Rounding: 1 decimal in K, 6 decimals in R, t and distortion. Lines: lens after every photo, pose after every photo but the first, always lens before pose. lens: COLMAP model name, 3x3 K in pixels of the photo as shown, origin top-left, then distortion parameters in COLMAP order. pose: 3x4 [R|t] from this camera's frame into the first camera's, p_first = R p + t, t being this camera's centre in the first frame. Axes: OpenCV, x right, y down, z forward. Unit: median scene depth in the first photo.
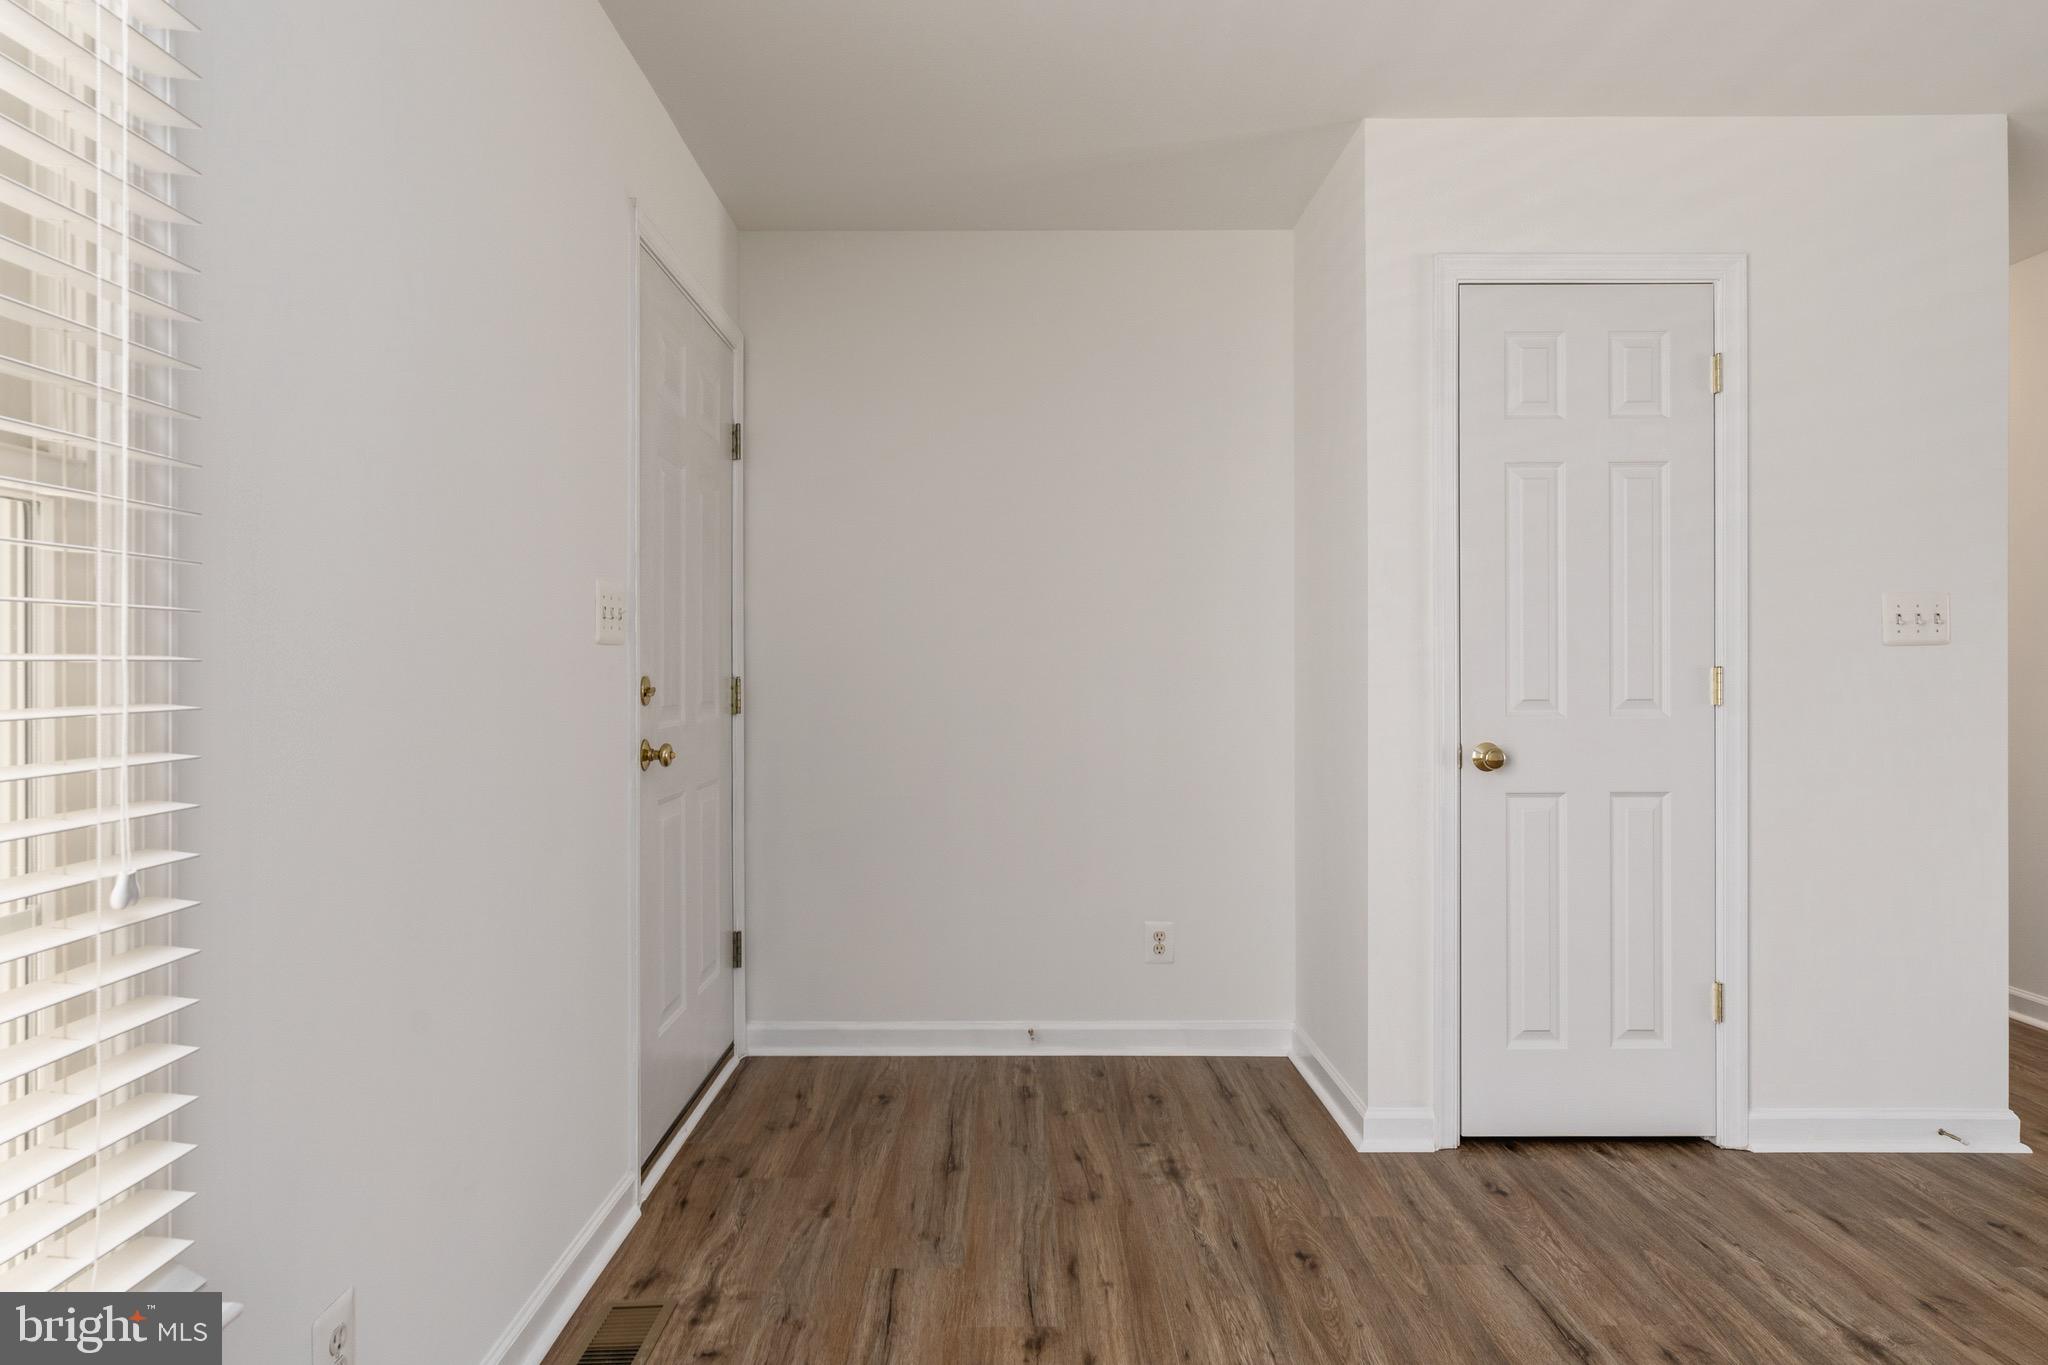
lens RADIAL K [[1201.5, 0, 1025.8], [0, 1201.5, 680.1], [0, 0, 1]] dist [0.000264, 0.006997]
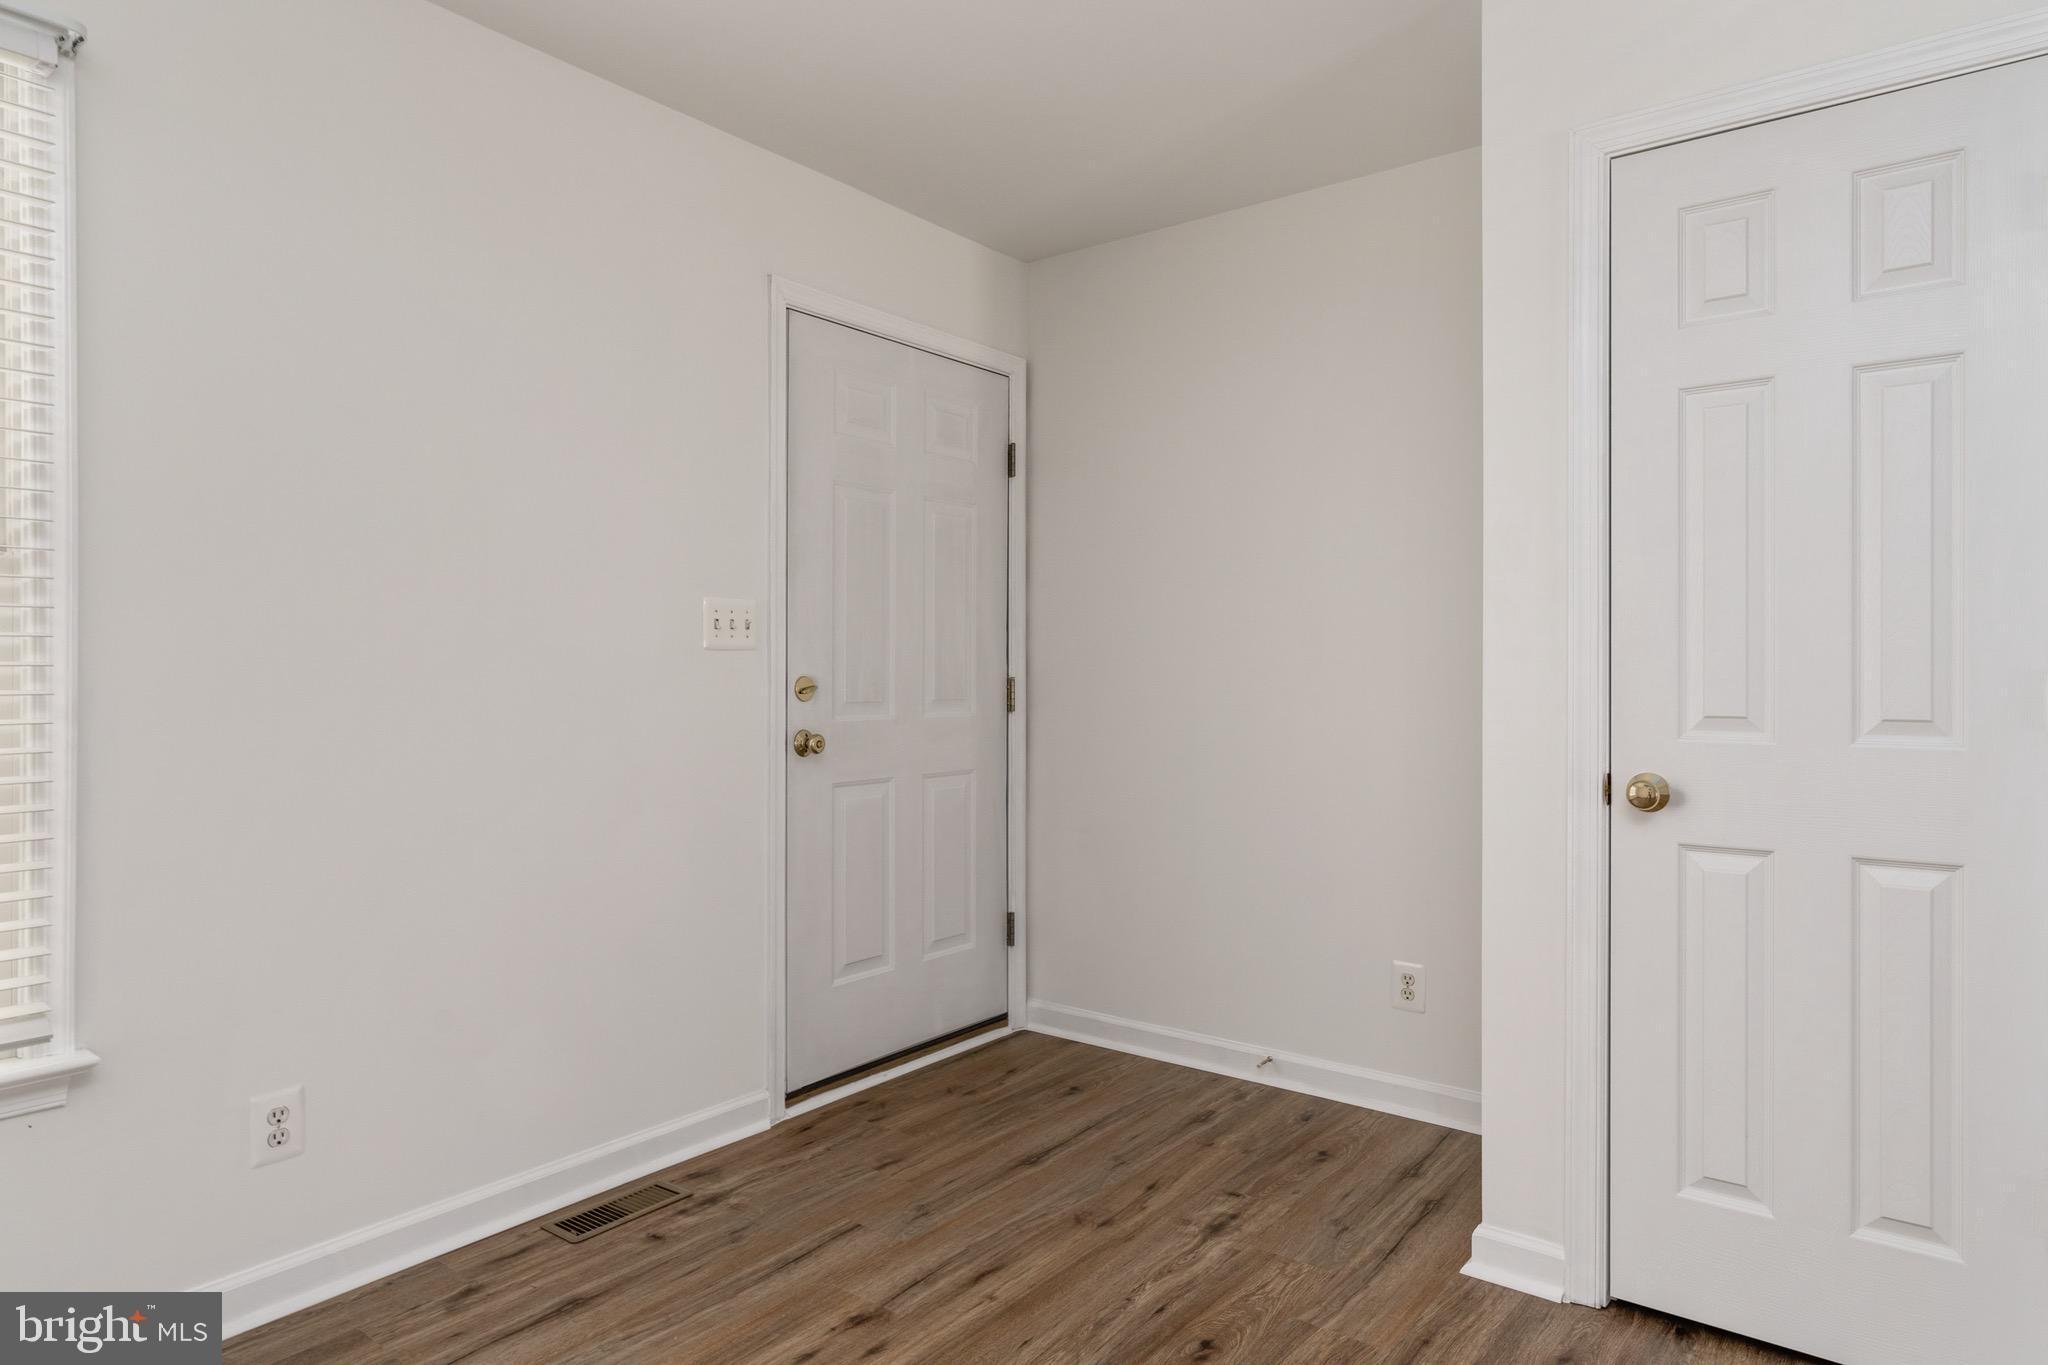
lens RADIAL K [[1210.7, 0, 1034.2], [0, 1210.7, 669.7], [0, 0, 1]] dist [0.011468, -0.007414]
pose [[0.794501, 0.003726, -0.607252, 0.543605], [-0.007264, 0.999968, -0.003368, -0.006497], [0.607220, 0.007087, 0.794502, 0.178672]]
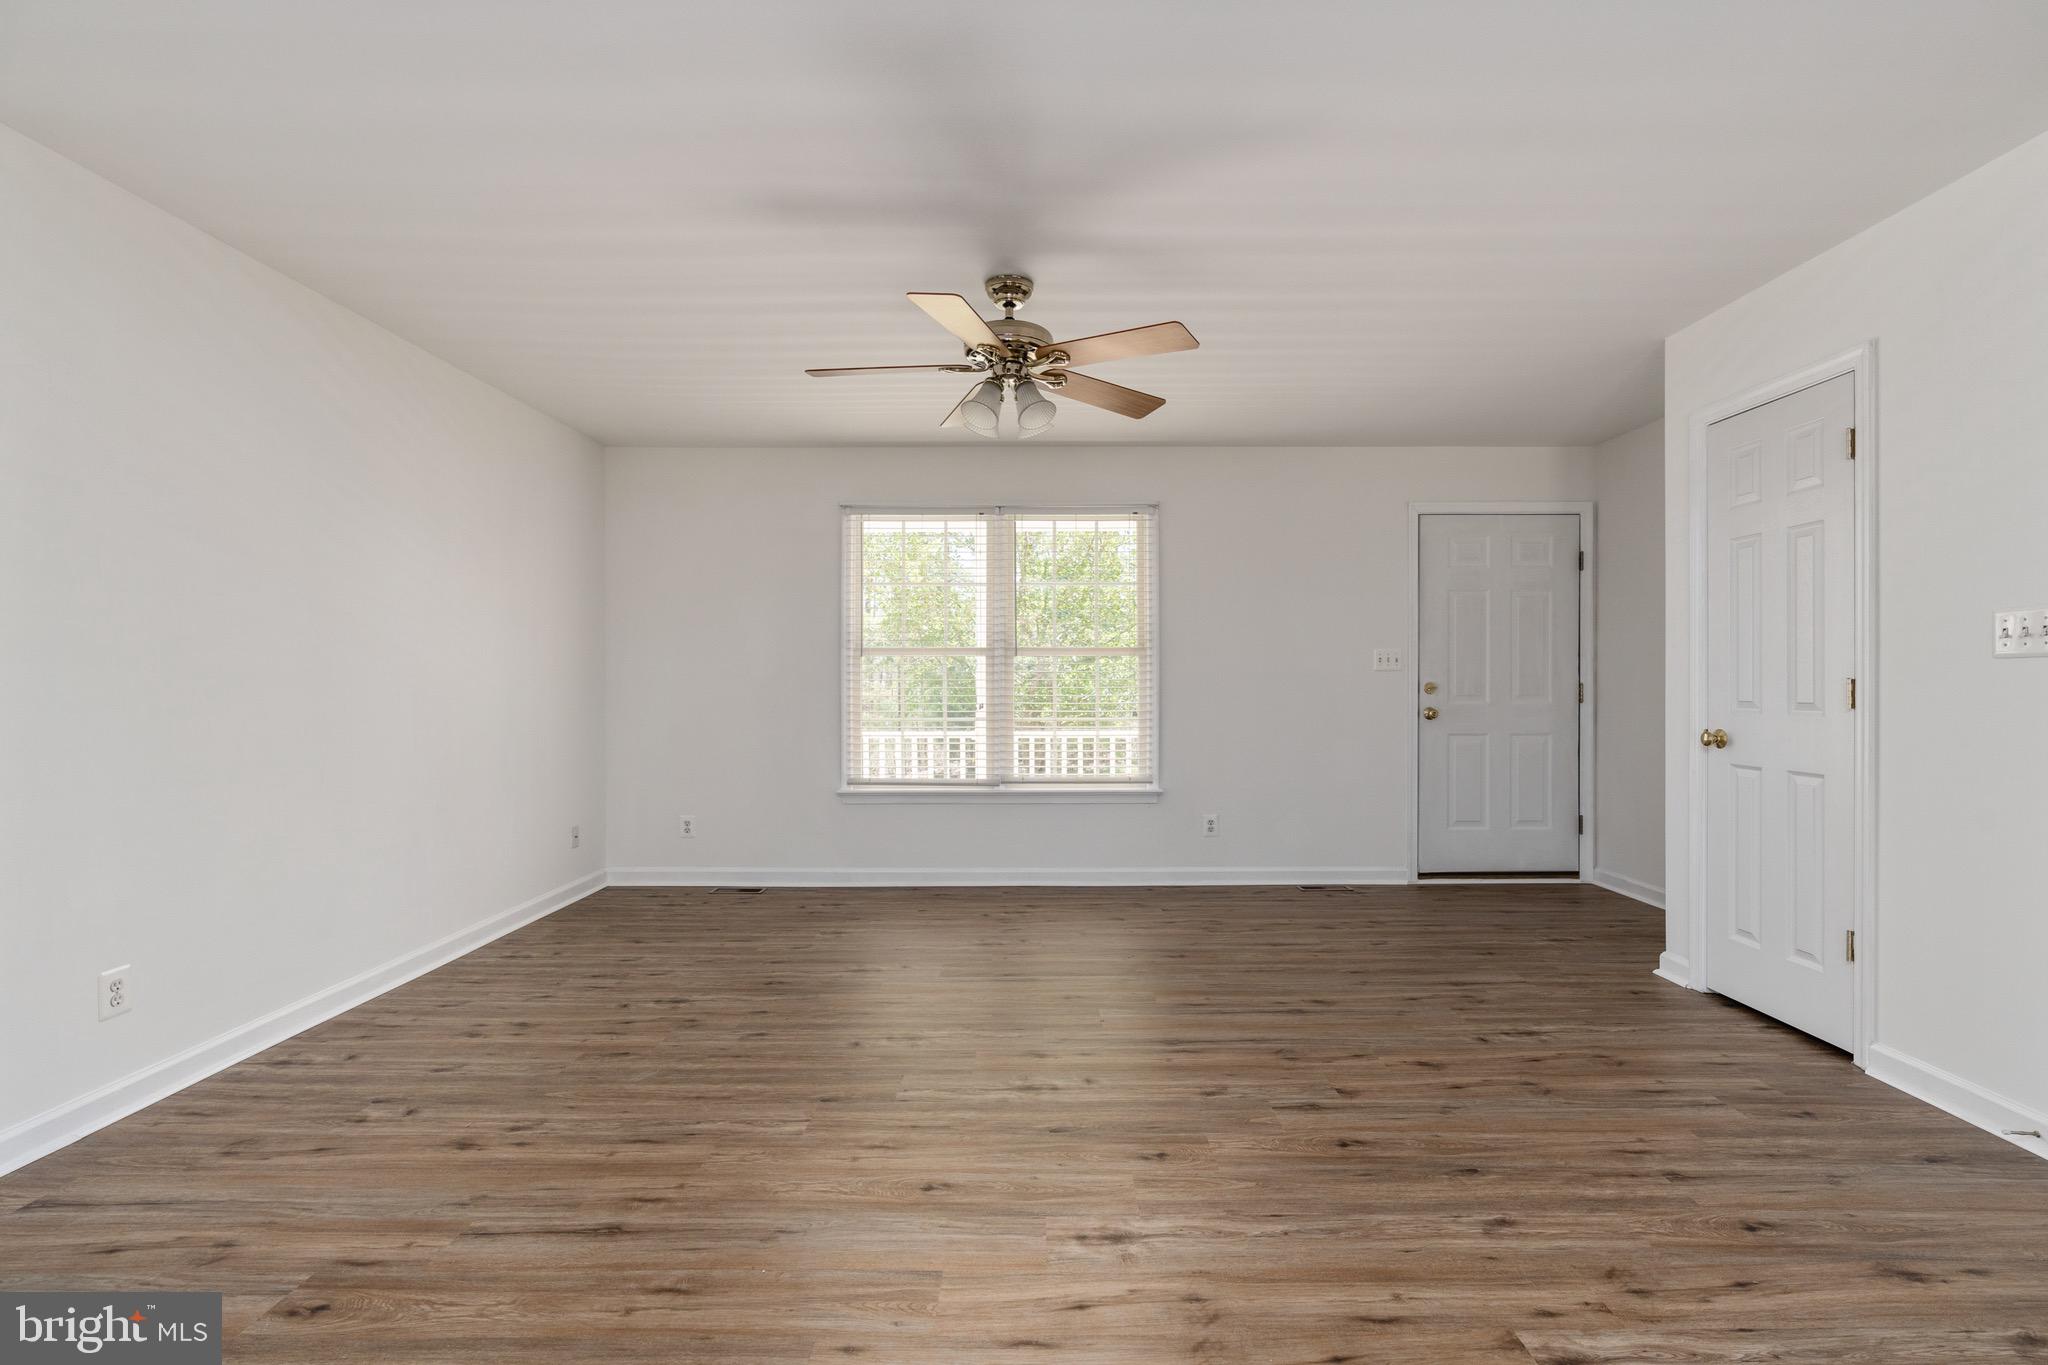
lens RADIAL K [[932.5, 0, 1047.8], [0, 932.5, 686.6], [0, 0, 1]] dist [-0.015498, 0.003669]
pose [[0.013664, 0.008576, -0.999870, 1.530724], [-0.006950, 0.999940, 0.008481, -0.004769], [0.999882, 0.006833, 0.013723, 0.150833]]
